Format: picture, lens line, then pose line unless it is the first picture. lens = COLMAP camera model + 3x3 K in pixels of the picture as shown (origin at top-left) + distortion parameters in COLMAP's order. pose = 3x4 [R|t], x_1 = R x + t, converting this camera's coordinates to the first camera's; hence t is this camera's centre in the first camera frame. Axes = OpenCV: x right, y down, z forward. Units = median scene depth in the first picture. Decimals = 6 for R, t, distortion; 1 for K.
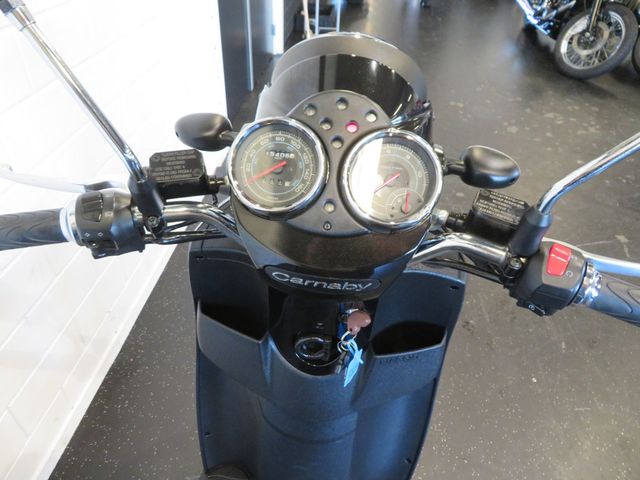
lens RADIAL K [[446.6, 0, 324.6], [0, 446.6, 240.7], [0, 0, 1]] dist [-0.012700, 0.004148]
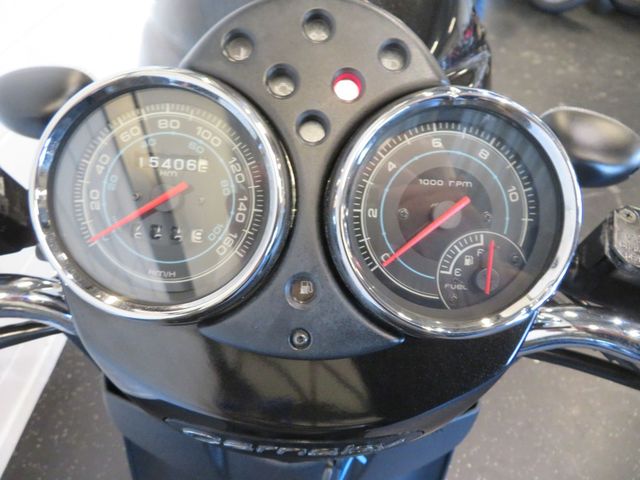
lens RADIAL K [[446.6, 0, 316.1], [0, 446.6, 236.7], [0, 0, 1]] dist [-0.012700, 0.004148]
pose [[0.996773, -0.062342, 0.050558, 0.005369], [0.057261, 0.993695, 0.096387, -0.157949], [-0.056248, -0.093181, 0.994059, 0.582574]]
